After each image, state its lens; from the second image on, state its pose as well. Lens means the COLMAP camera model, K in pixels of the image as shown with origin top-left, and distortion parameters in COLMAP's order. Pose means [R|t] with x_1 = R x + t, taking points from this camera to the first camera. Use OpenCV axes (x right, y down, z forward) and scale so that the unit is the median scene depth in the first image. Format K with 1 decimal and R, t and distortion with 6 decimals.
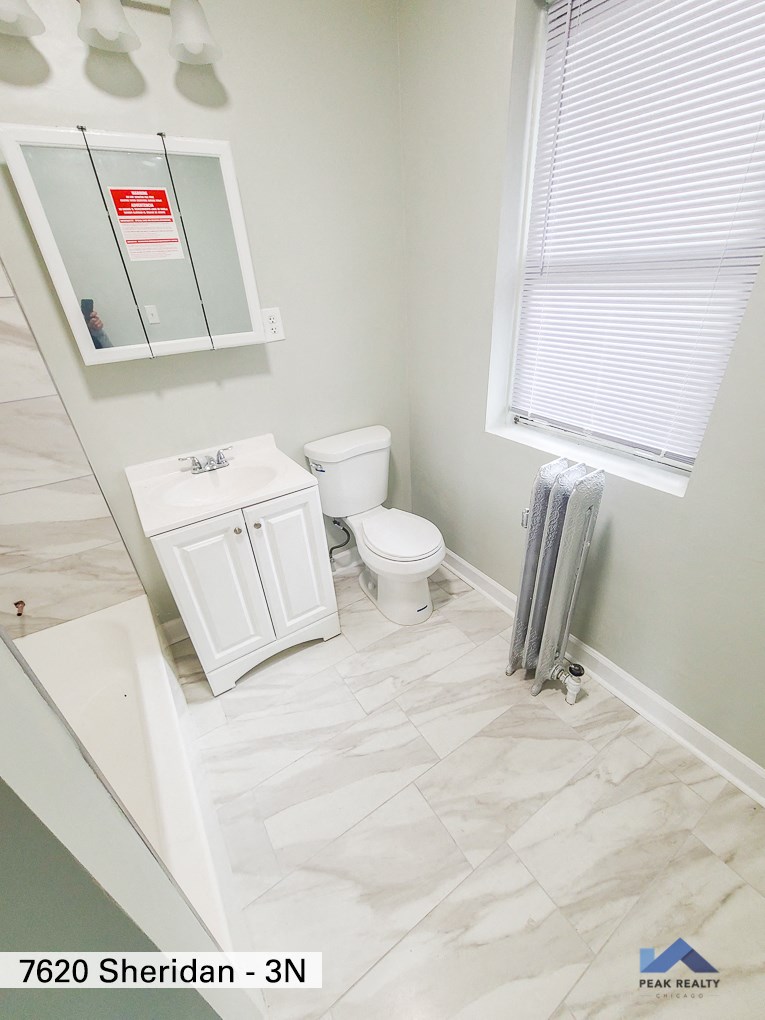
lens RADIAL K [[420.0, 0, 385.6], [0, 420.0, 513.6], [0, 0, 1]] dist [0.000071, 0.000685]
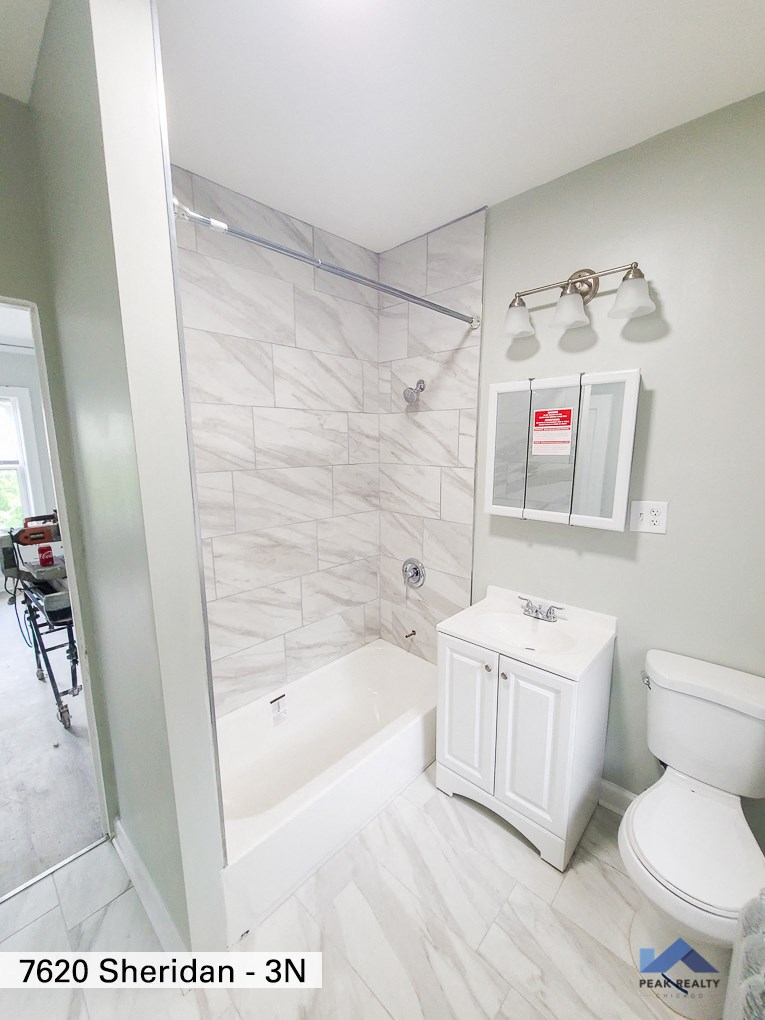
lens RADIAL K [[420.0, 0, 386.6], [0, 420.0, 512.8], [0, 0, 1]] dist [0.000071, 0.000685]
pose [[0.230832, 0.219579, -0.947893, 0.539705], [-0.486622, 0.869665, 0.082955, -0.270818], [0.842565, 0.442117, 0.307598, 0.221664]]
